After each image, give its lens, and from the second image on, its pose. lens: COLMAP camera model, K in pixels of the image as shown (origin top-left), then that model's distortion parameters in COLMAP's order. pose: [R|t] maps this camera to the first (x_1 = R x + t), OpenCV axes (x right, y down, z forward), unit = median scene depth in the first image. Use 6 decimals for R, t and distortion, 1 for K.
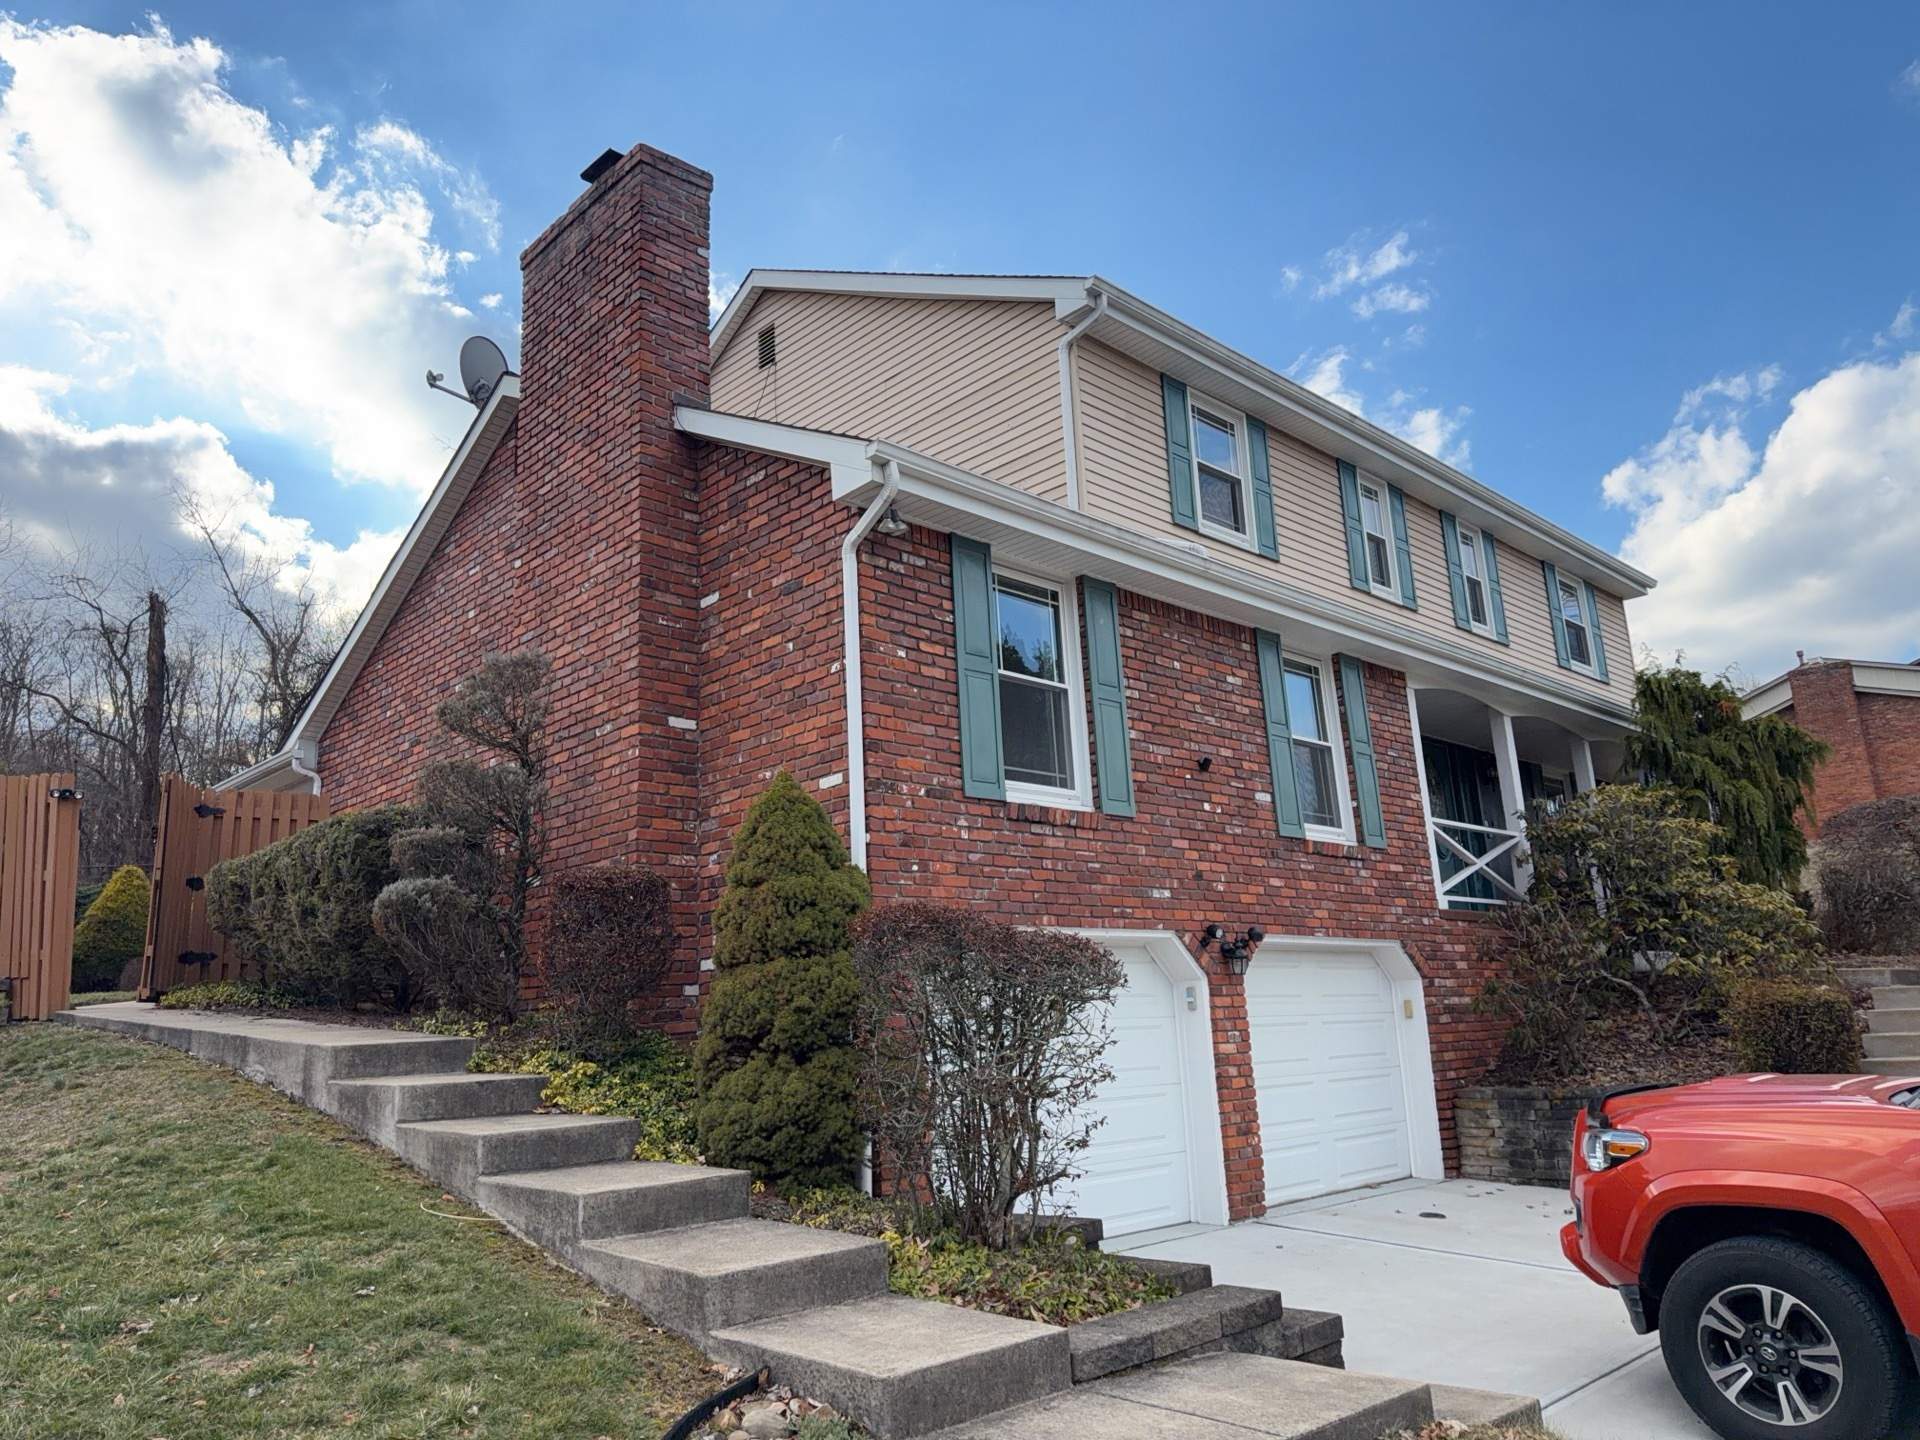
lens RADIAL K [[1346.0, 0, 956.4], [0, 1346.0, 722.6], [0, 0, 1]] dist [0.050562, -0.000847]
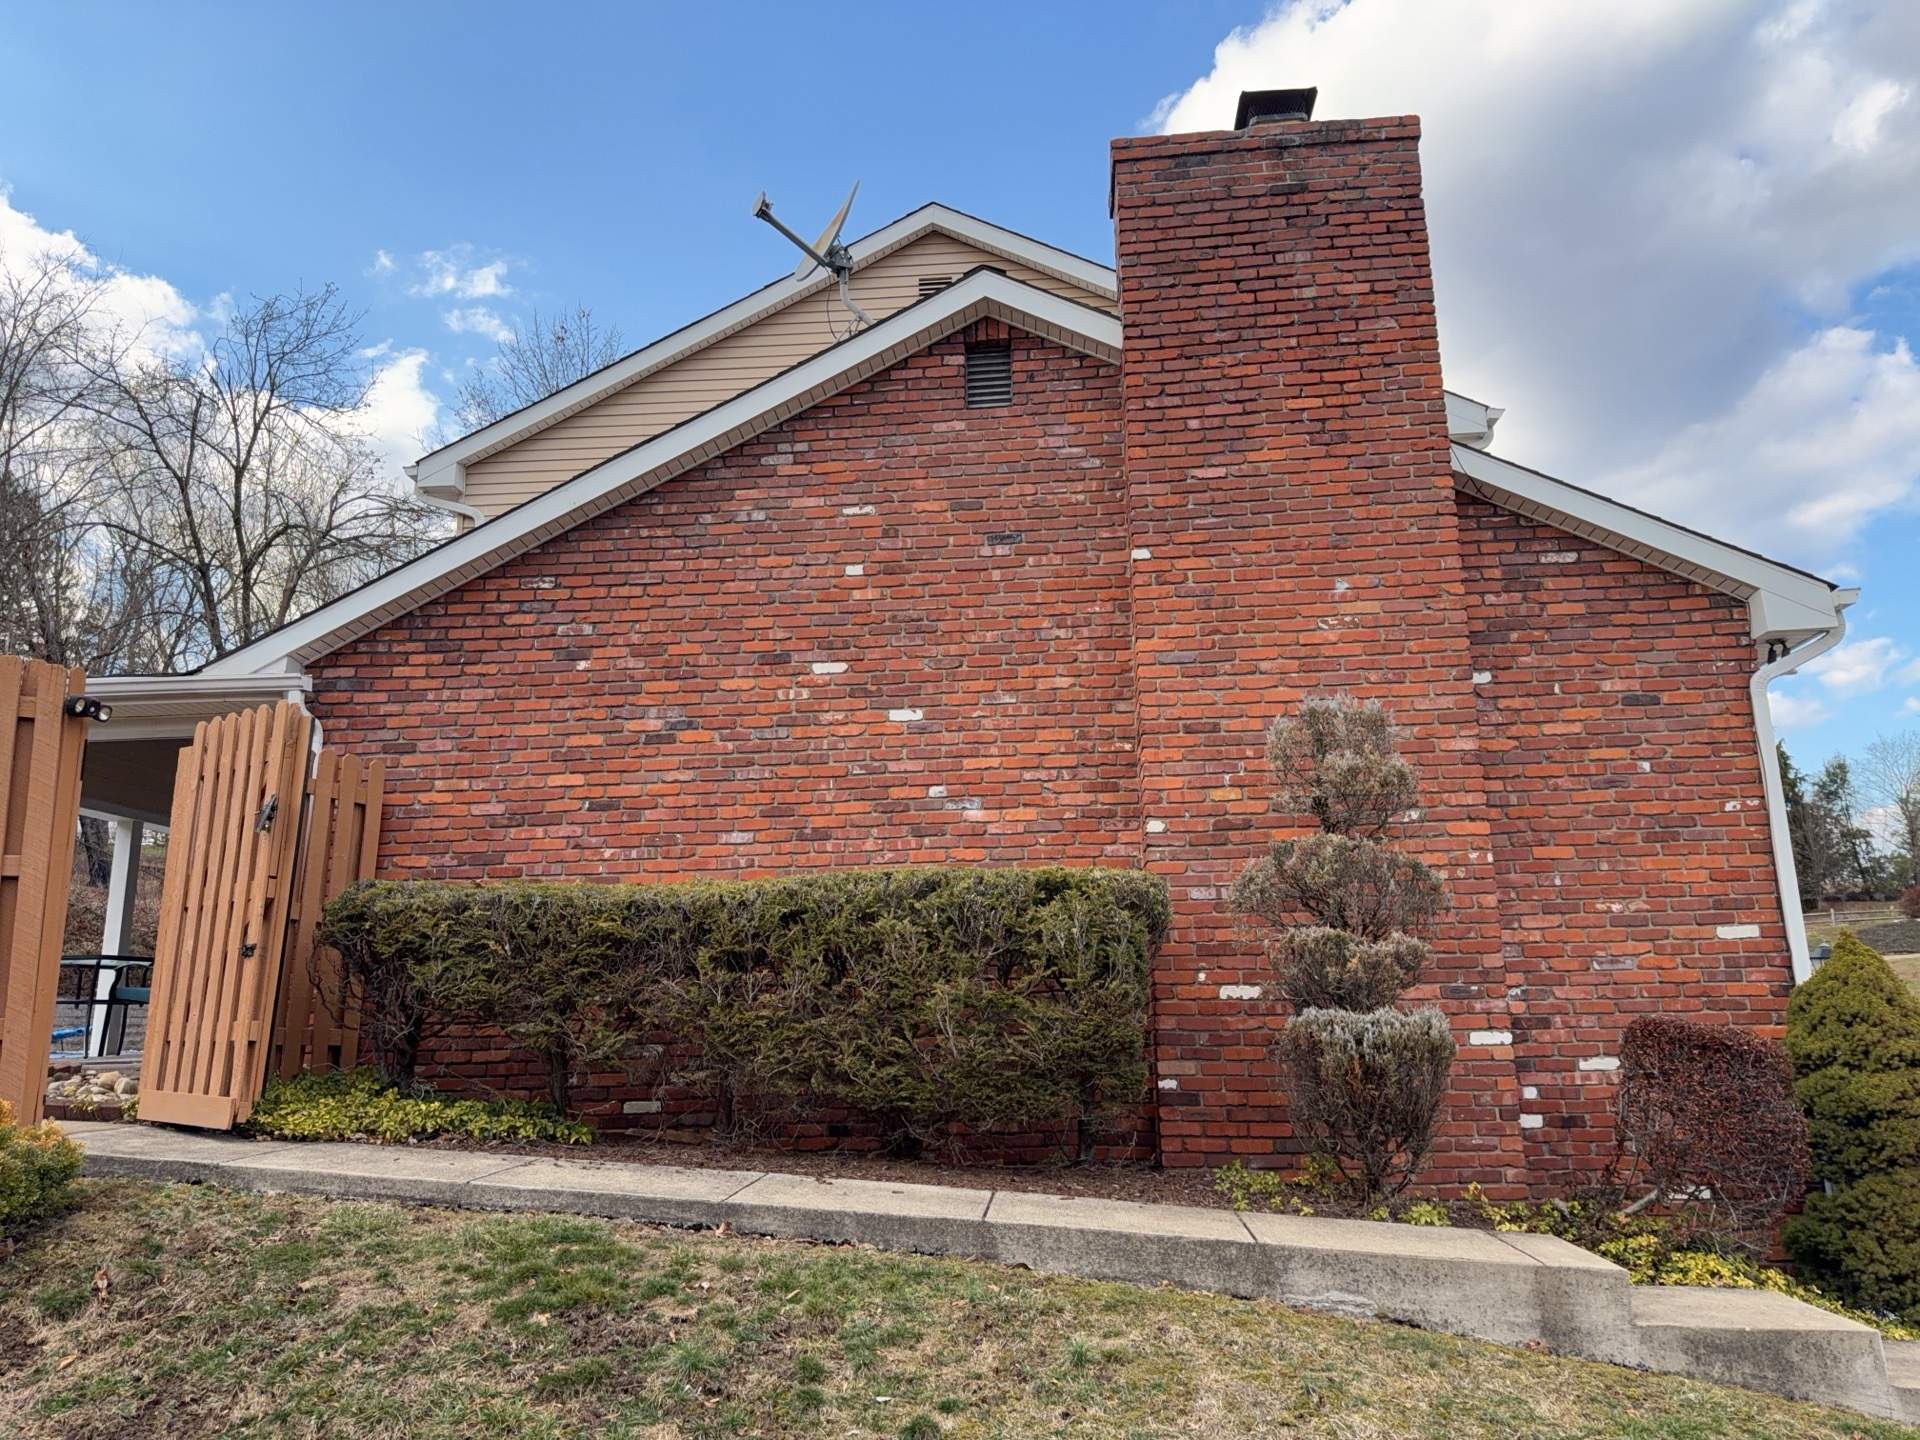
lens RADIAL K [[1346.0, 0, 957.2], [0, 1346.0, 711.1], [0, 0, 1]] dist [0.050562, -0.000847]
pose [[0.764430, 0.181944, 0.618501, -0.995024], [-0.167992, 0.982424, -0.081371, 0.055149], [-0.622435, -0.041701, 0.781559, 0.559943]]
